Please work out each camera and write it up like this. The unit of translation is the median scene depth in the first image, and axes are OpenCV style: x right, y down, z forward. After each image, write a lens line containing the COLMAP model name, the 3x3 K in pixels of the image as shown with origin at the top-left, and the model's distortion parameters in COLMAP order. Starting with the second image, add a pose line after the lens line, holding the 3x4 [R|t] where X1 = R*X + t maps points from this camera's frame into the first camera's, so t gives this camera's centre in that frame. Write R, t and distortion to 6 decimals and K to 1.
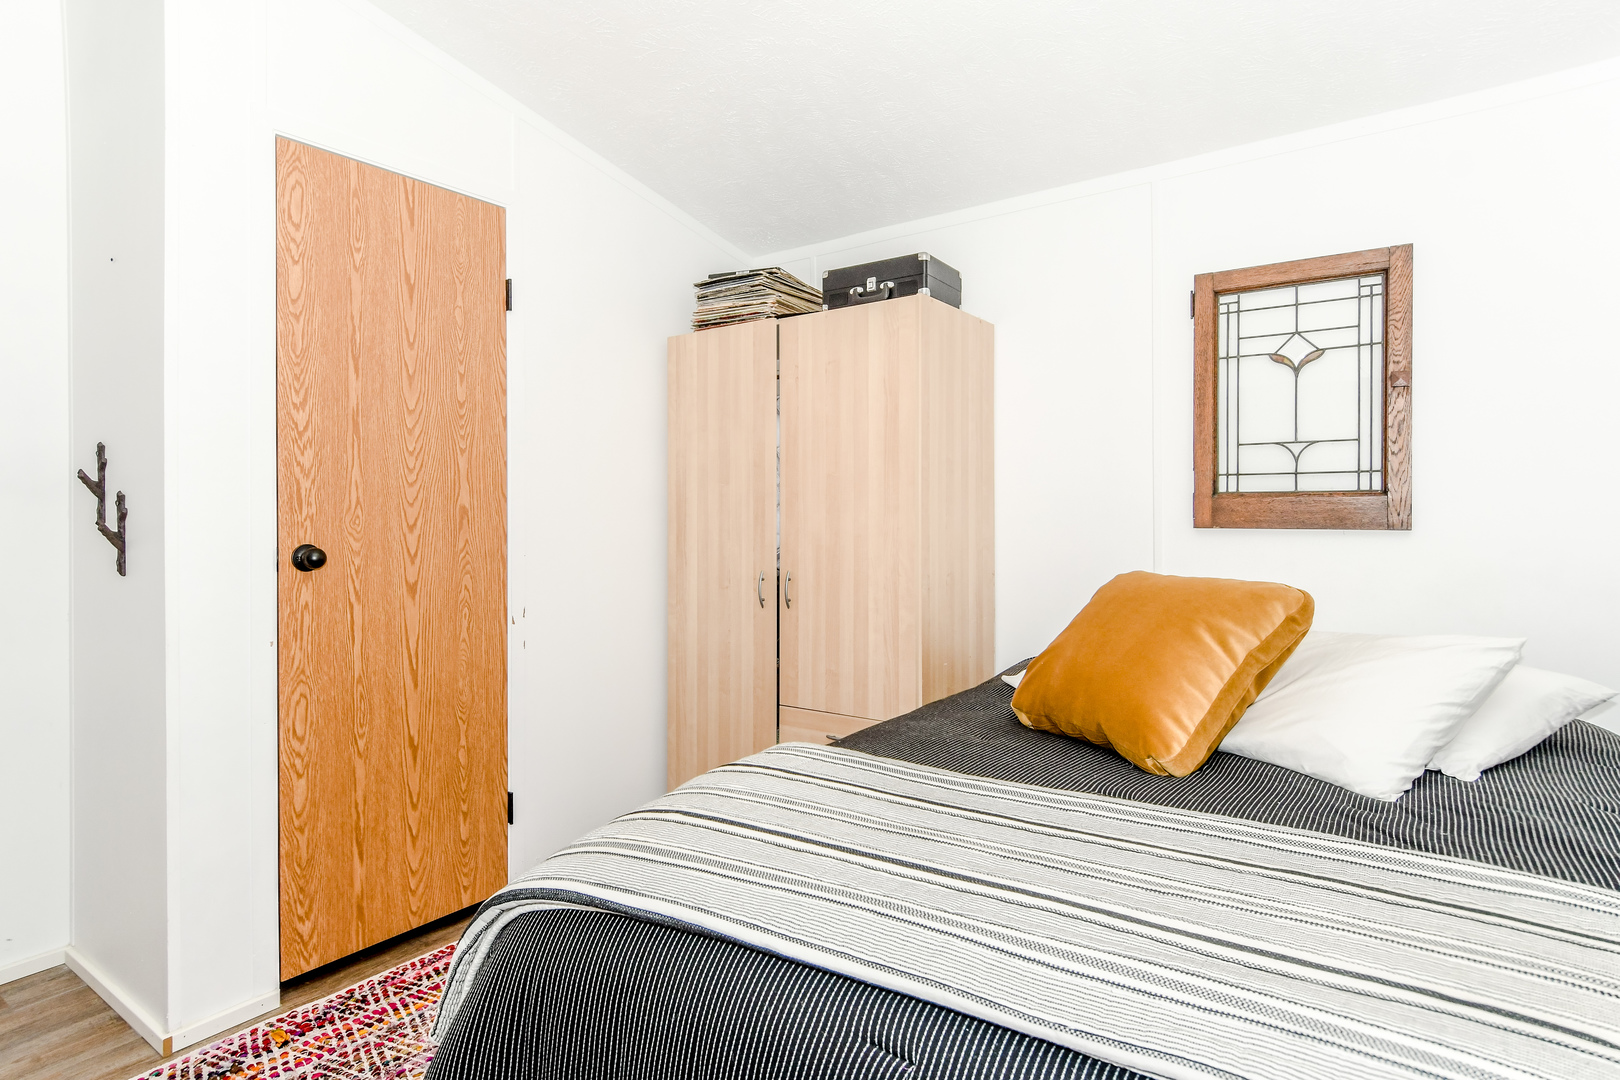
lens RADIAL K [[873.7, 0, 815.7], [0, 873.7, 537.9], [0, 0, 1]] dist [0.001622, -0.002457]
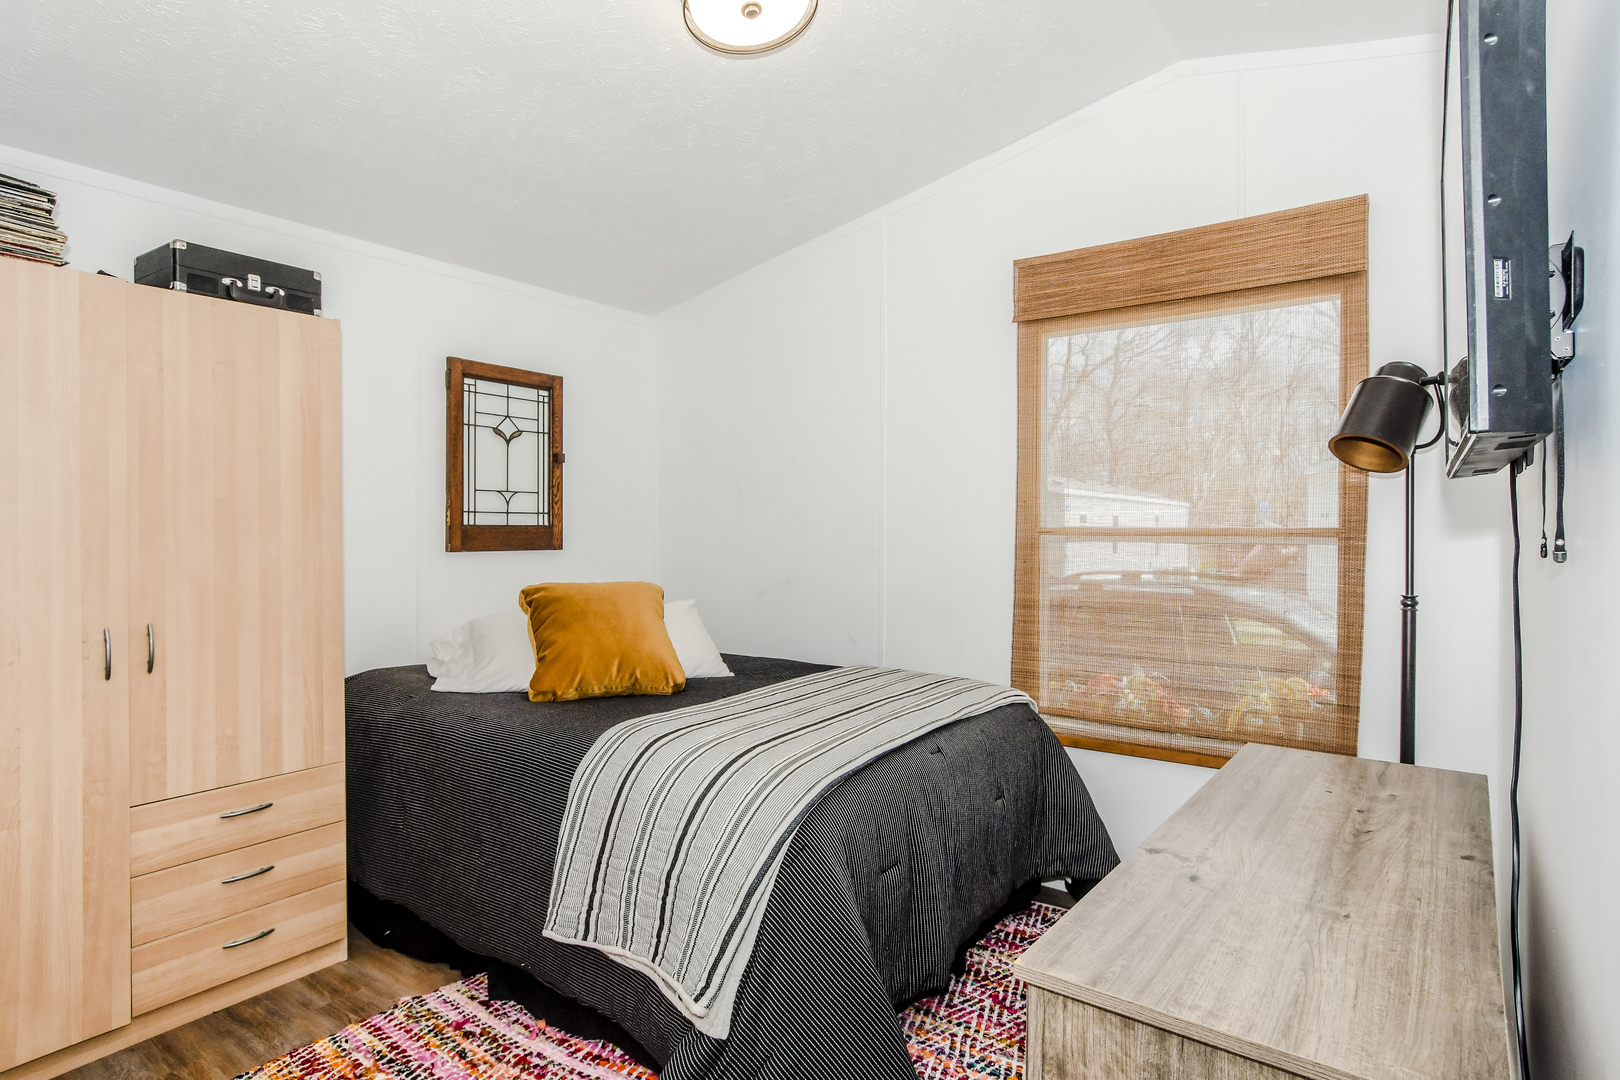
lens RADIAL K [[873.7, 0, 815.7], [0, 873.7, 537.9], [0, 0, 1]] dist [0.001622, -0.002457]
pose [[-0.002817, -0.006819, 0.999973, -0.896883], [0.024582, 0.999674, 0.006886, -0.029627], [-0.999694, 0.024601, -0.002649, 0.490987]]
